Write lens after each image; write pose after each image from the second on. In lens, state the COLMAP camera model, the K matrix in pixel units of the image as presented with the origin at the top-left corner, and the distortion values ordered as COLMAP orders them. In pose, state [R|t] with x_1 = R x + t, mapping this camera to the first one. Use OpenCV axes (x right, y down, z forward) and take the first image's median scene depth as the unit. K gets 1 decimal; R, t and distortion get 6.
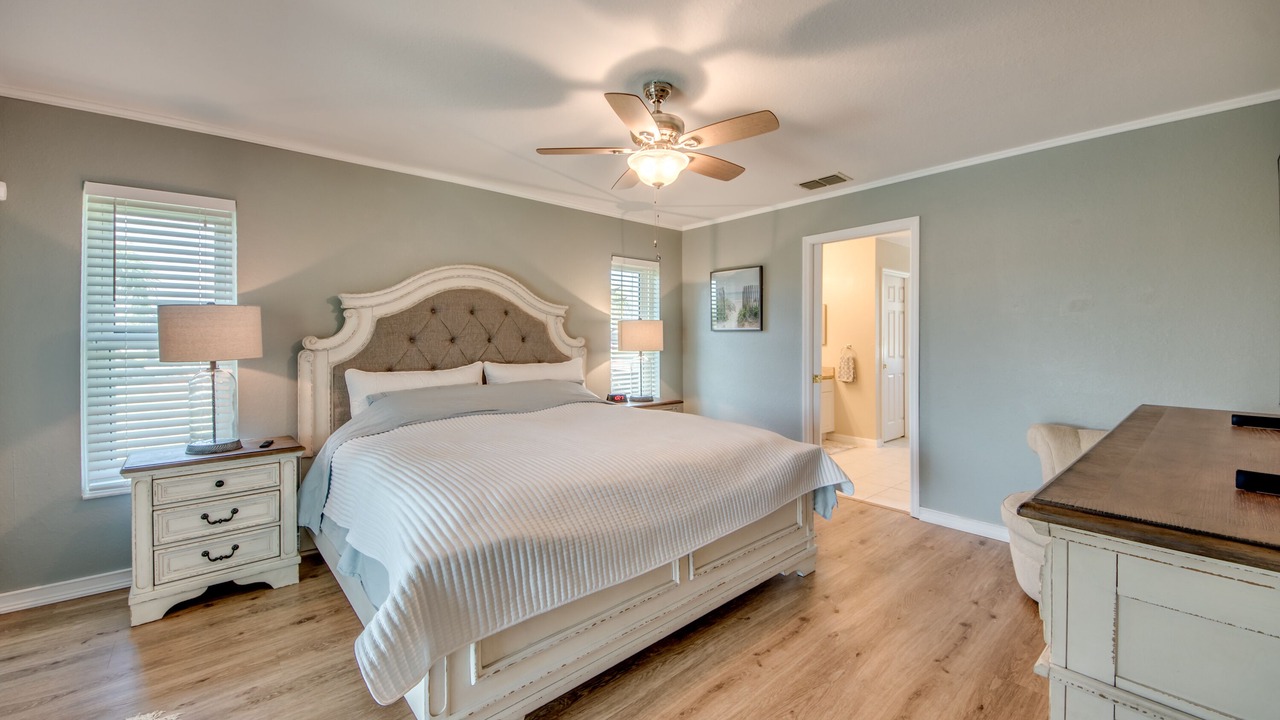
lens RADIAL K [[504.9, 0, 622.9], [0, 504.9, 339.3], [0, 0, 1]] dist [0.020388, -0.017313]
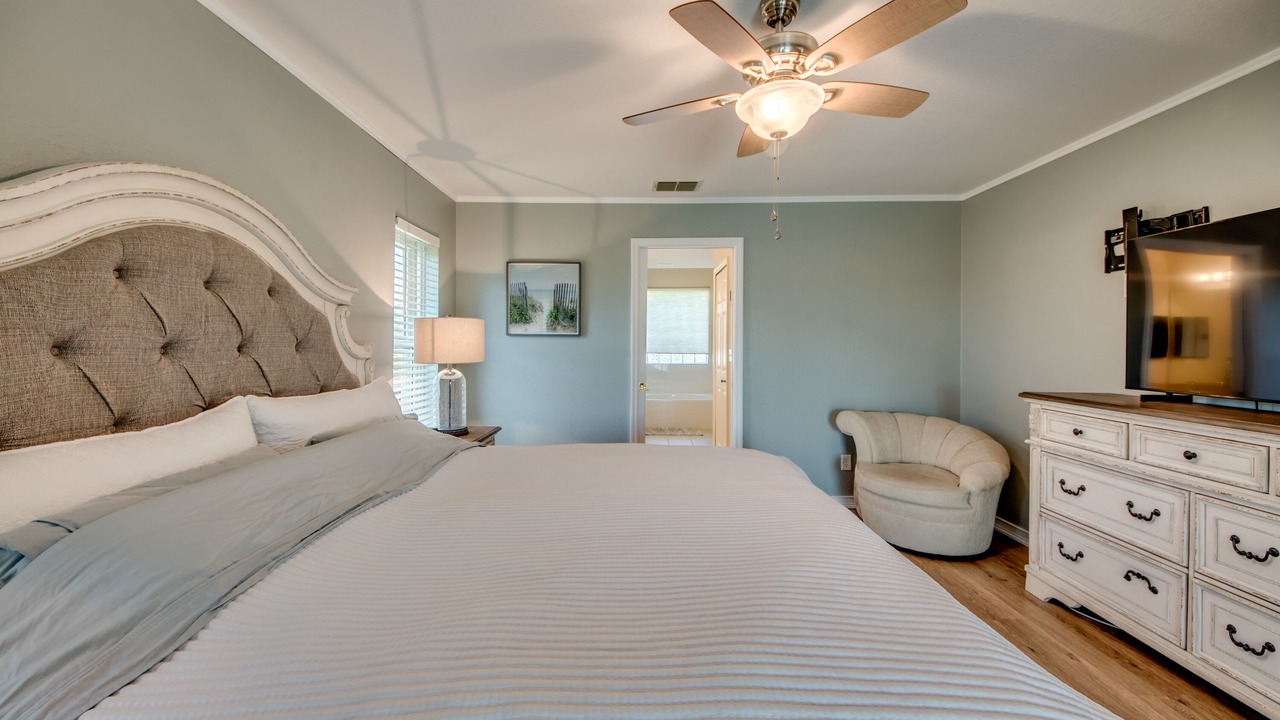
lens RADIAL K [[504.9, 0, 622.9], [0, 504.9, 339.3], [0, 0, 1]] dist [0.020388, -0.017313]
pose [[0.619946, 0.008506, 0.784598, -0.367265], [0.000749, 0.999934, -0.011433, -0.001077], [-0.784644, 0.007675, 0.619899, 0.393152]]
